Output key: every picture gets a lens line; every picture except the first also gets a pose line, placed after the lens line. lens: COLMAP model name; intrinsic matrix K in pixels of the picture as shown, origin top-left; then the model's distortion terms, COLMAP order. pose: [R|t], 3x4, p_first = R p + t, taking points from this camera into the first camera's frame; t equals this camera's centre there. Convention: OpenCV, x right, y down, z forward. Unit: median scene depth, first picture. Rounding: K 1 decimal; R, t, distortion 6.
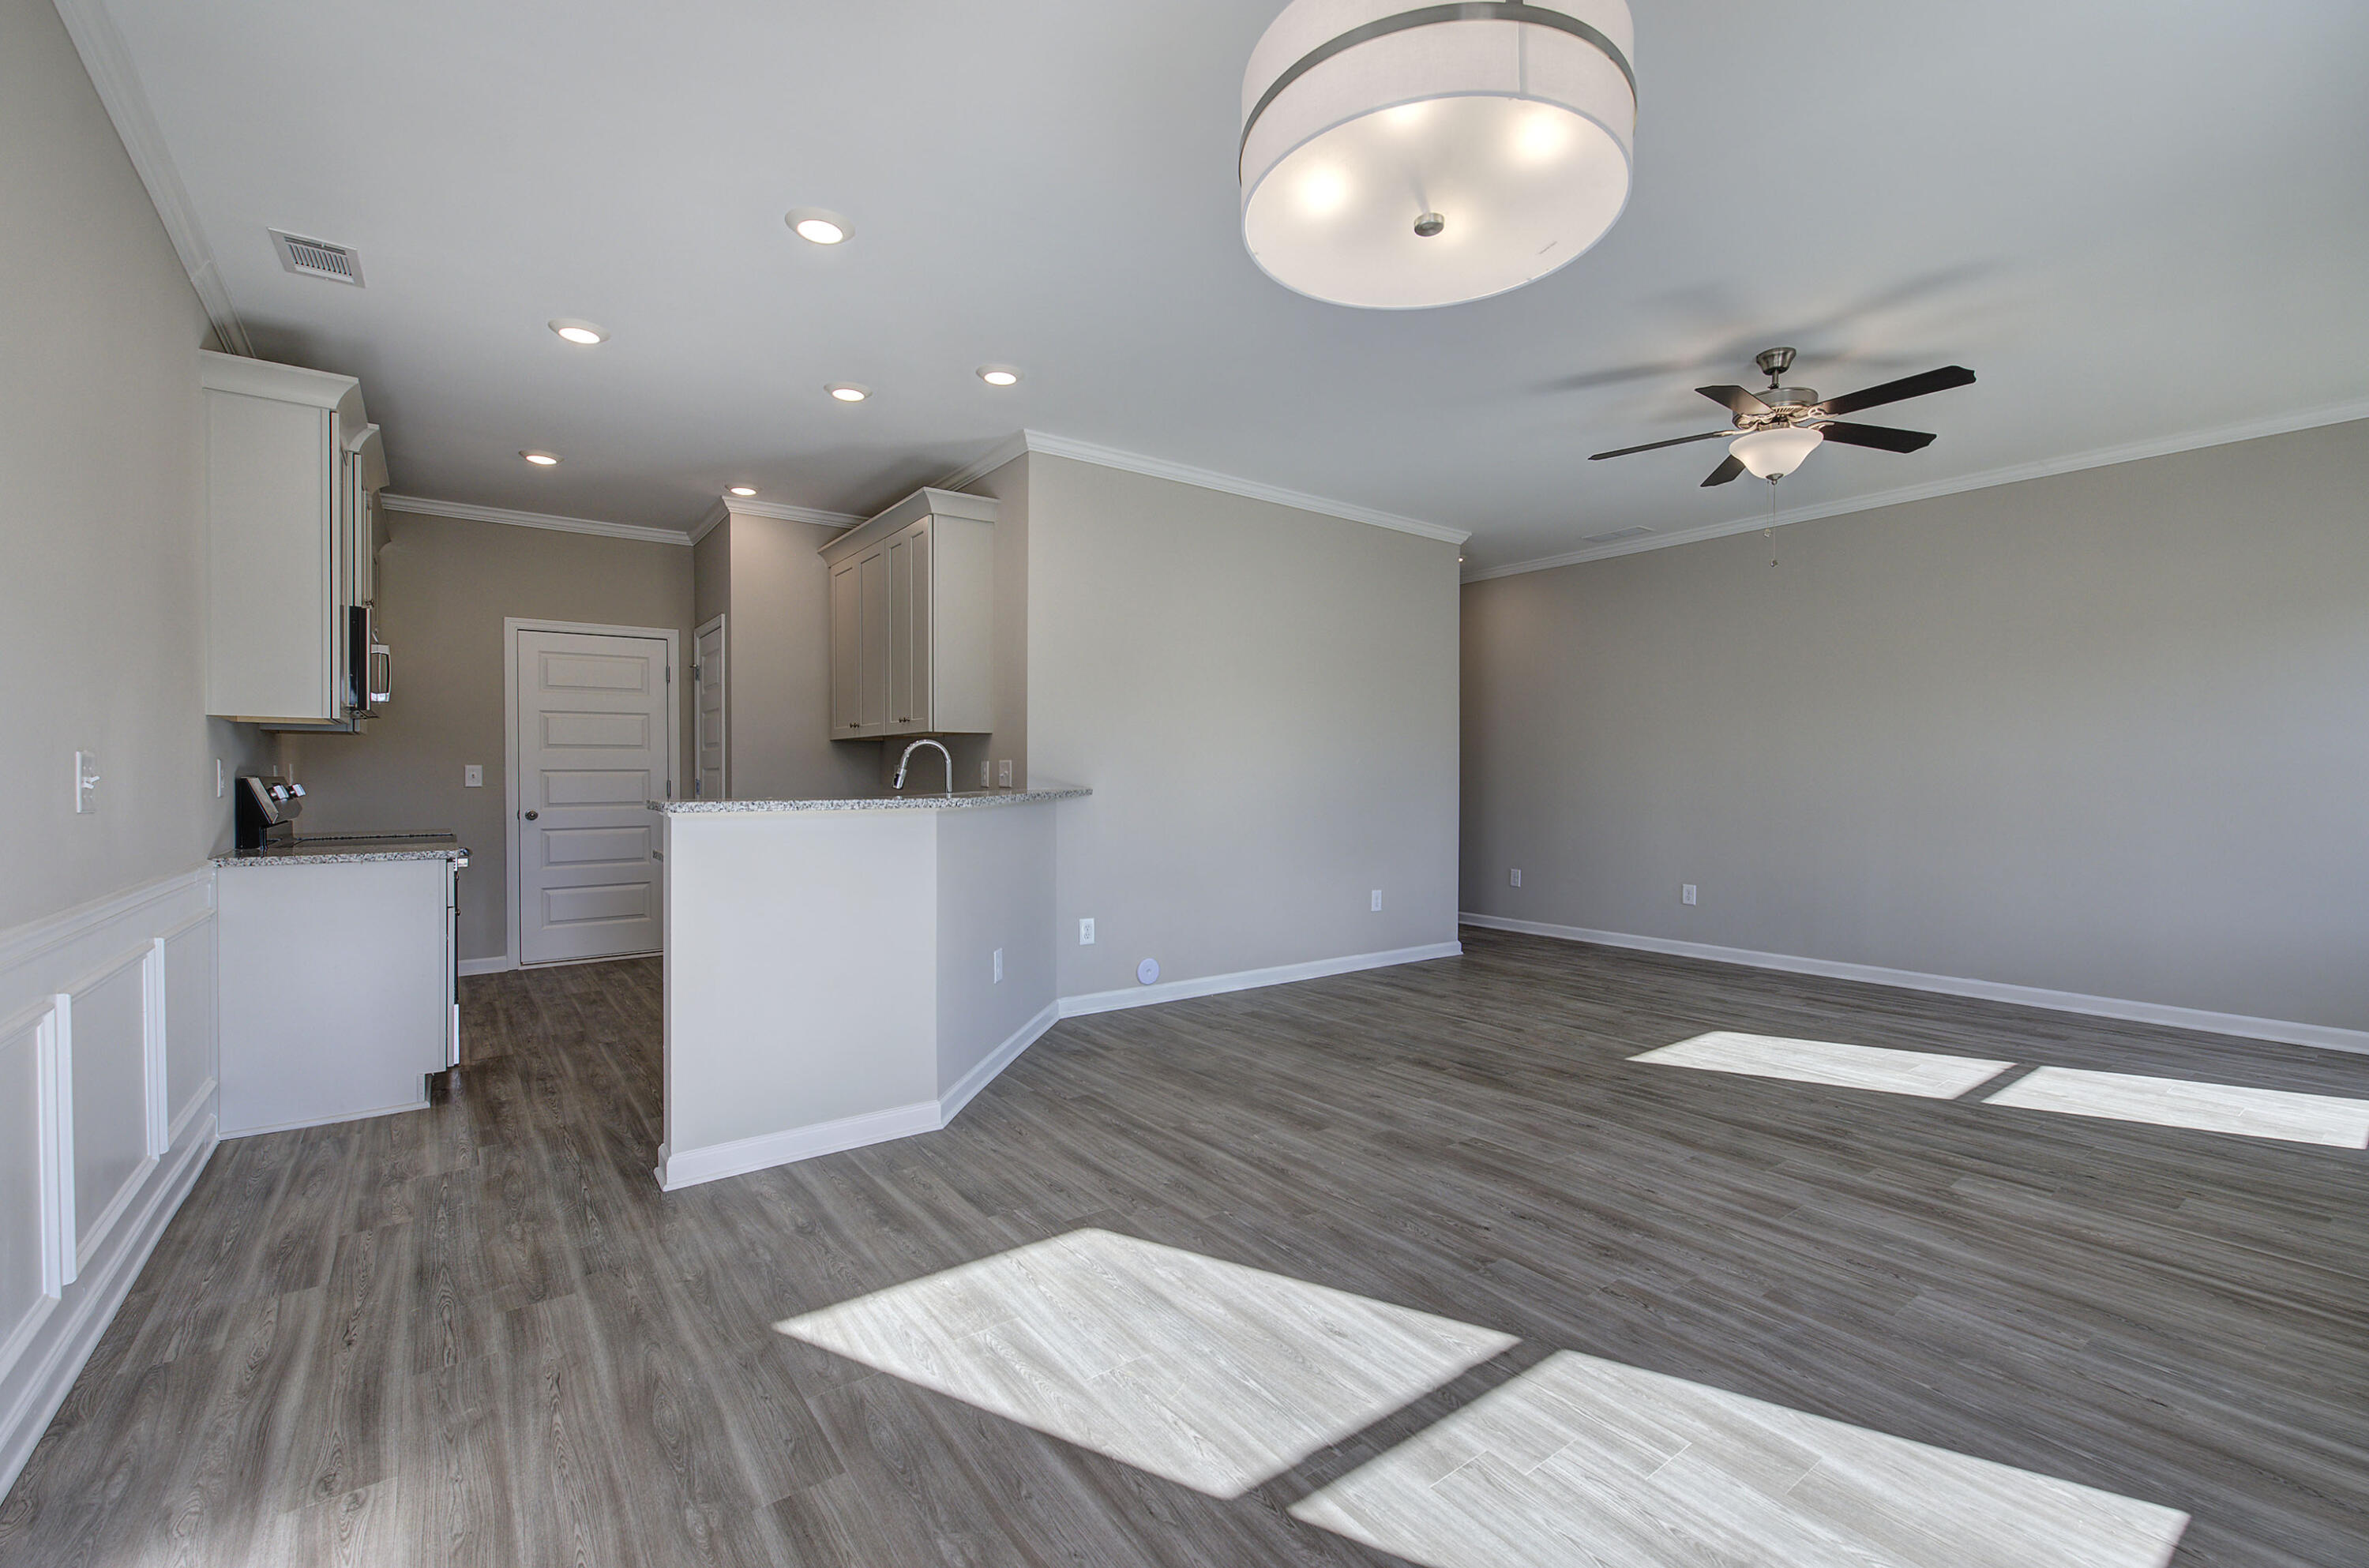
lens RADIAL K [[1000.3, 0, 1193.7], [0, 1000.3, 781.6], [0, 0, 1]] dist [-0.003669, -0.000207]
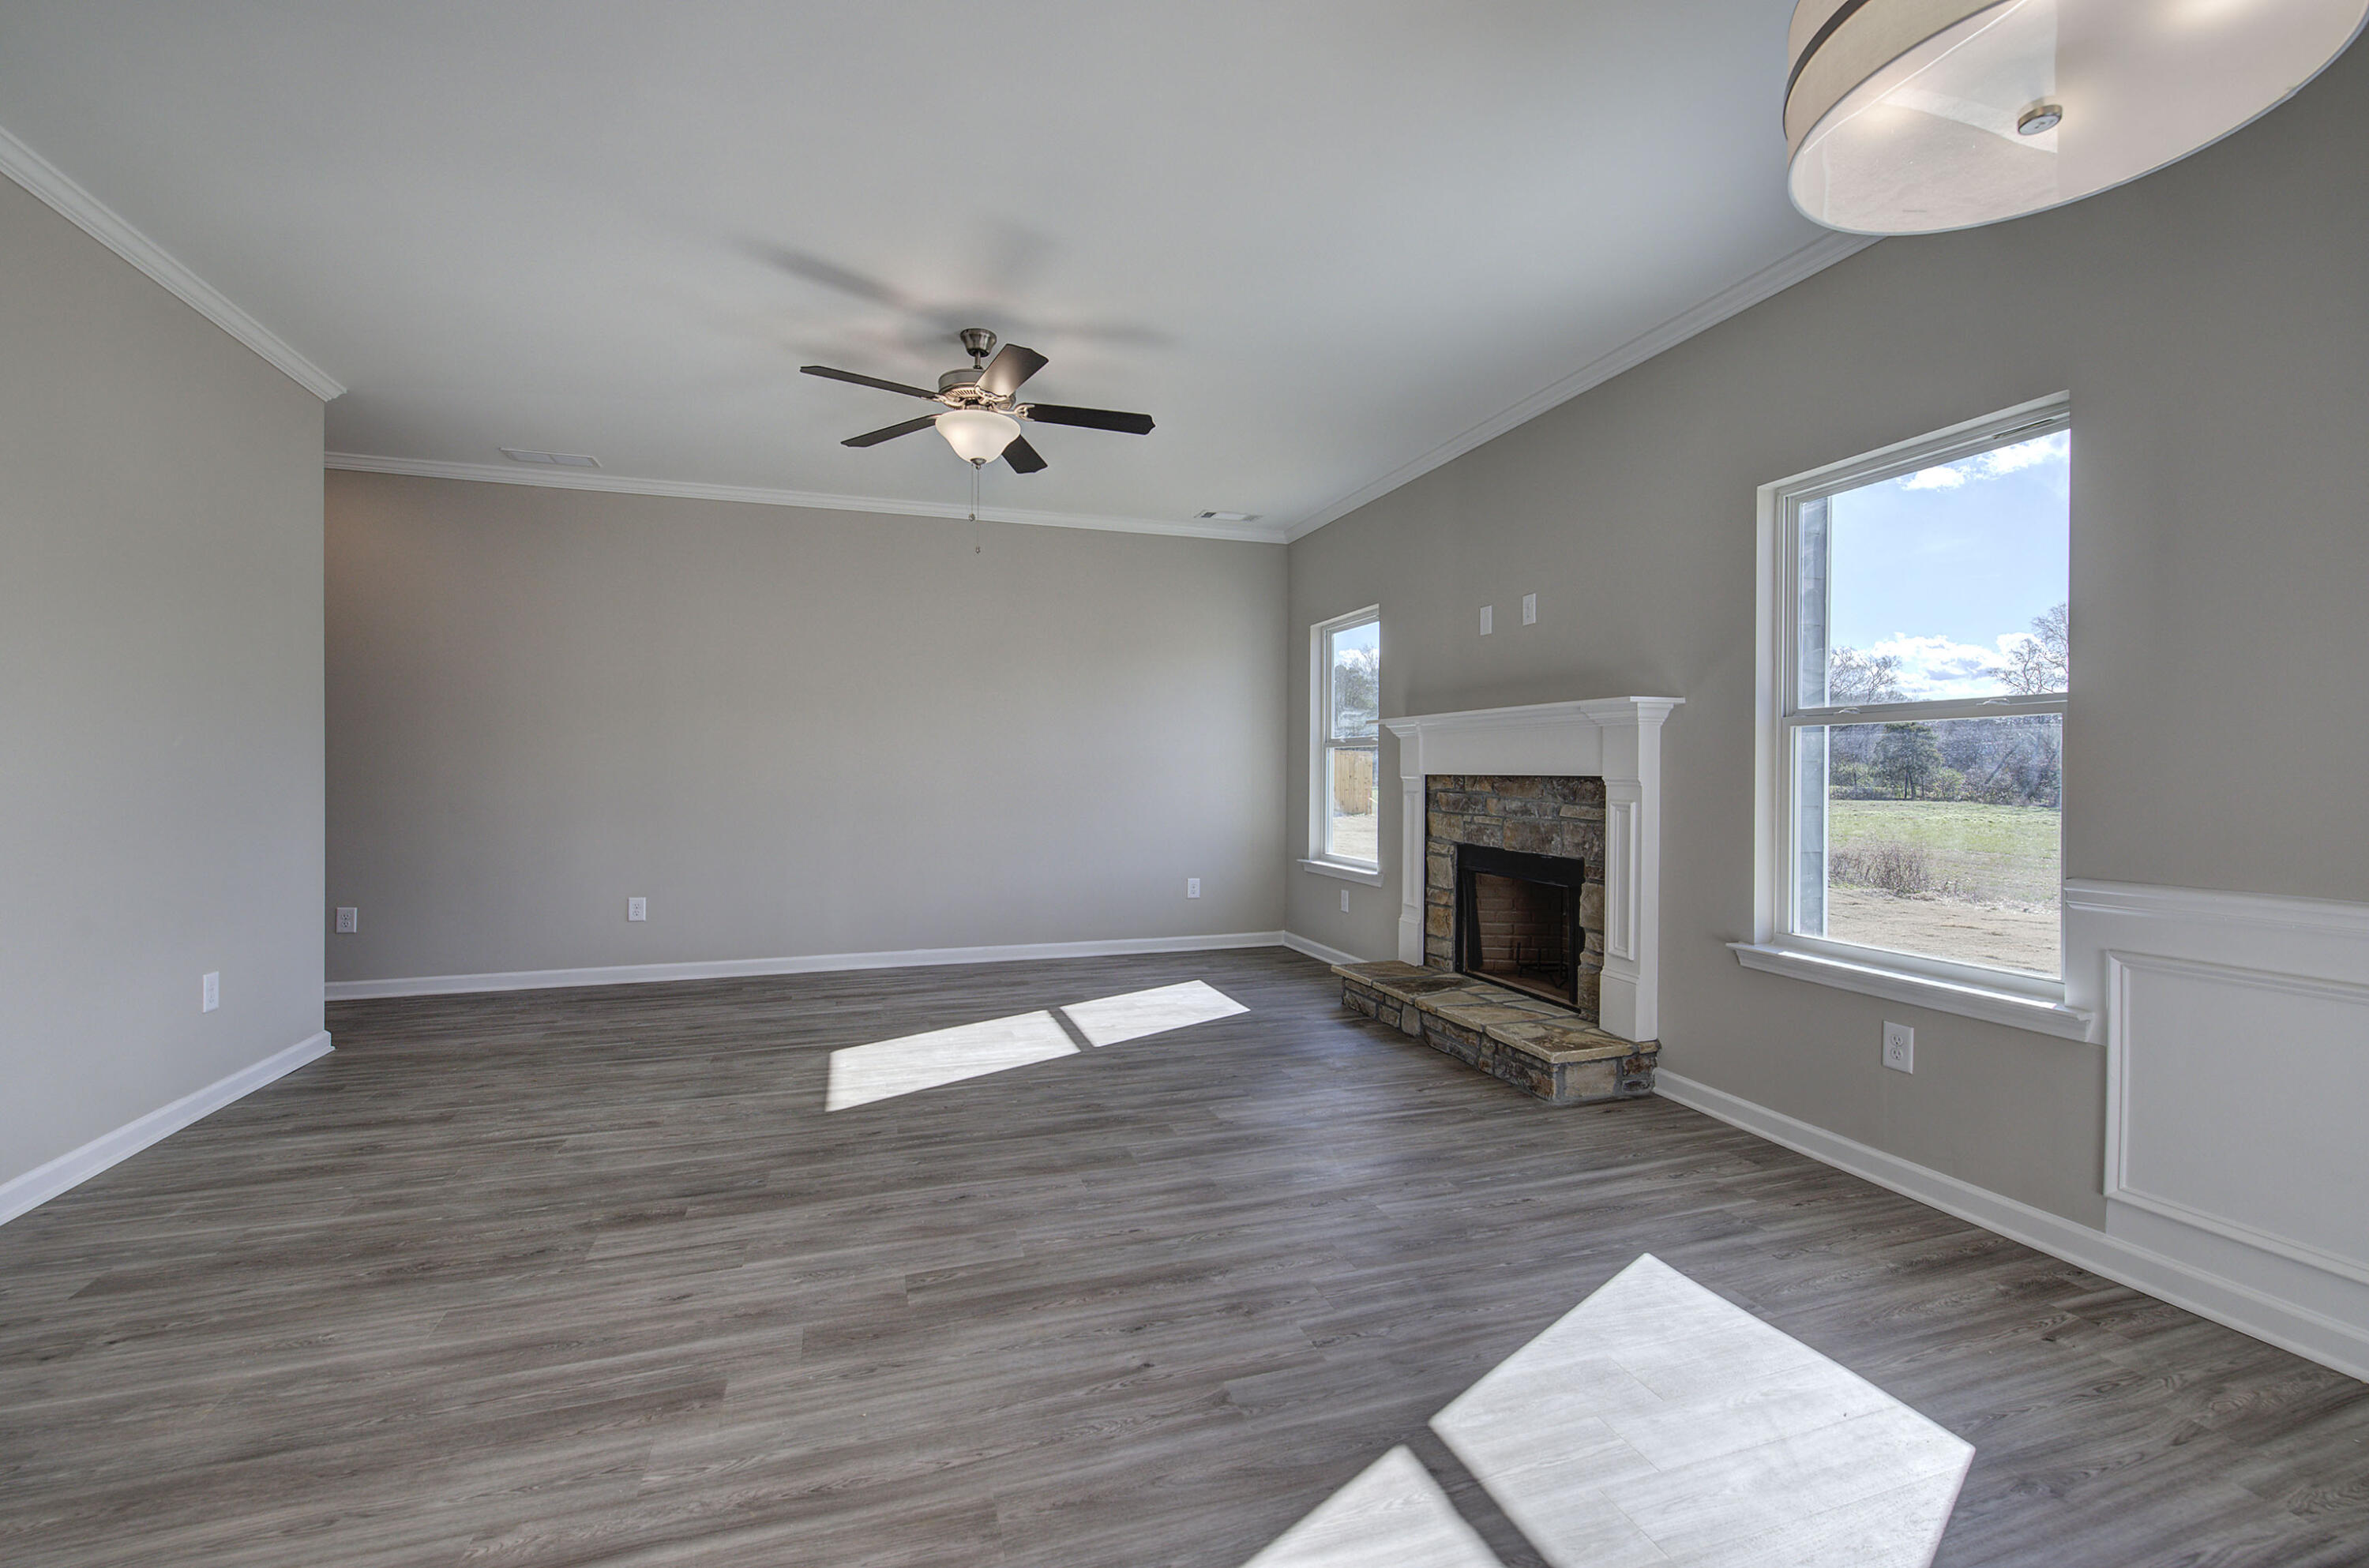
lens RADIAL K [[1000.3, 0, 1188.5], [0, 1000.3, 787.1], [0, 0, 1]] dist [-0.003669, -0.000207]
pose [[0.313779, -0.013755, 0.949396, -0.311144], [0.004065, 0.999905, 0.013143, -0.001085], [-0.949487, -0.000265, 0.313806, 0.554583]]
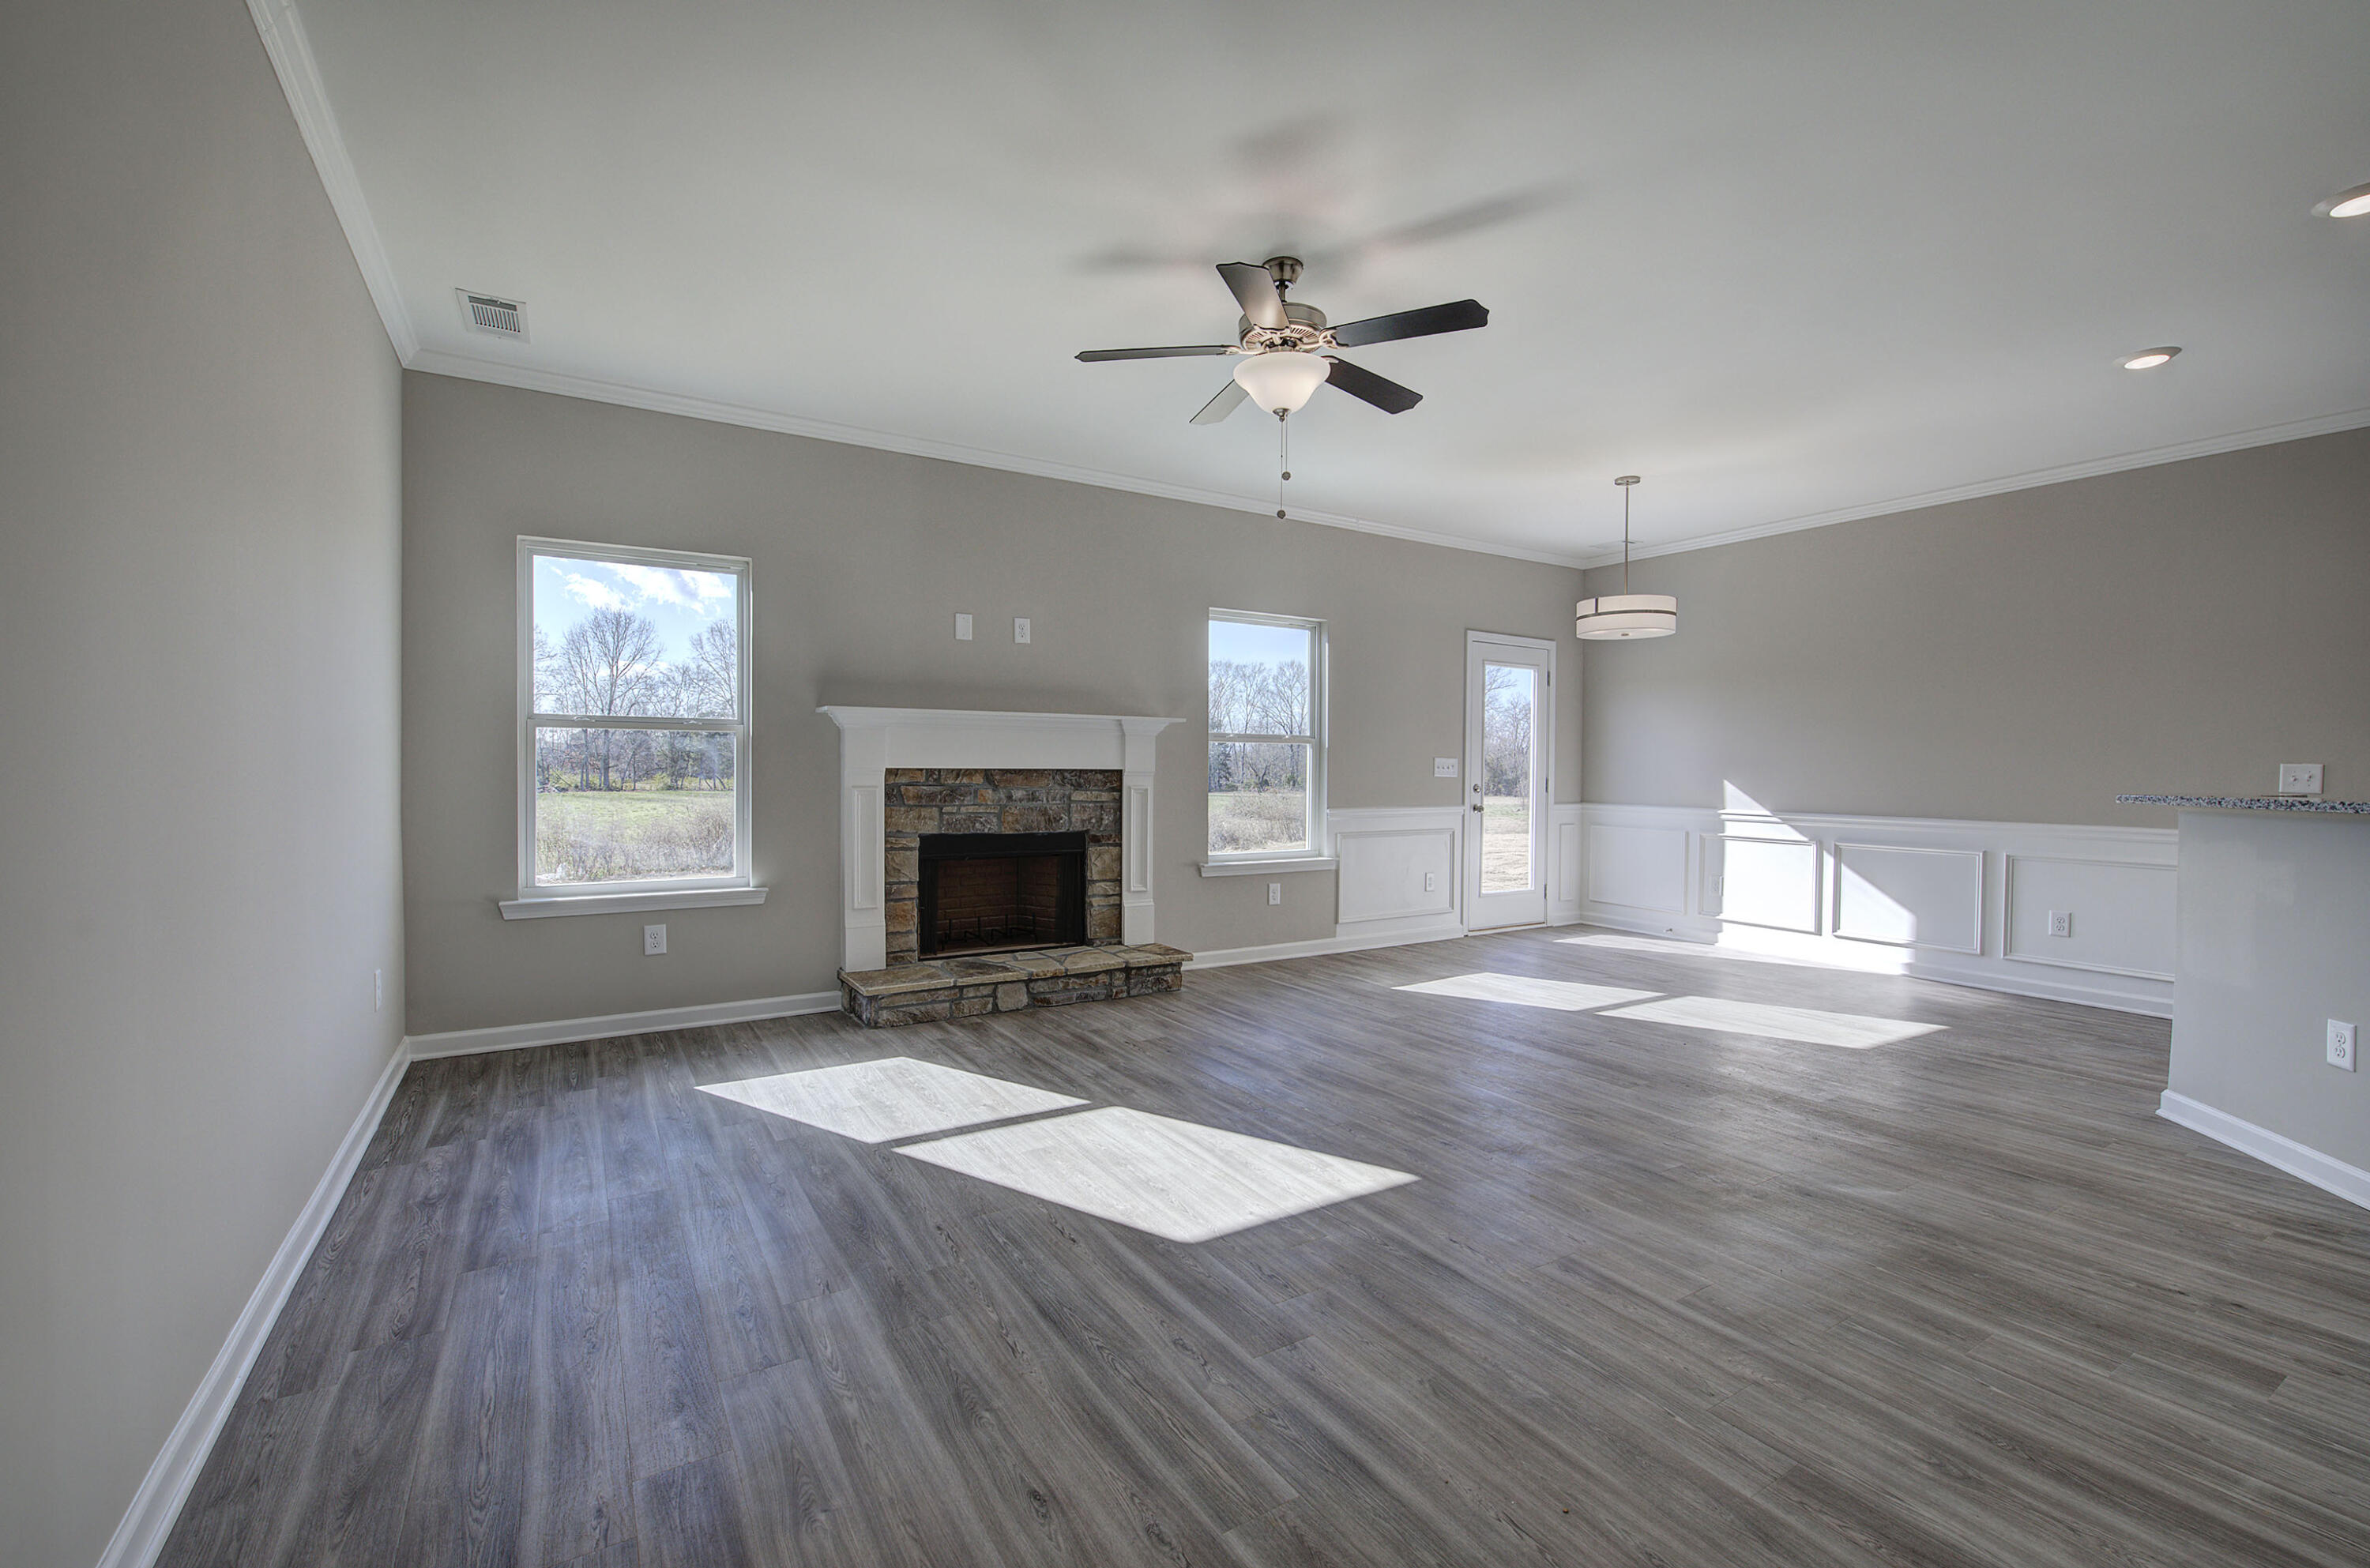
lens RADIAL K [[1000.8, 0, 1180.6], [0, 1000.8, 786.2], [0, 0, 1]] dist [-0.003669, -0.000207]
pose [[-0.995186, -0.009161, 0.097571, 0.642083], [-0.006623, 0.999632, 0.026306, -0.013475], [-0.097777, 0.025534, -0.994881, 2.058318]]
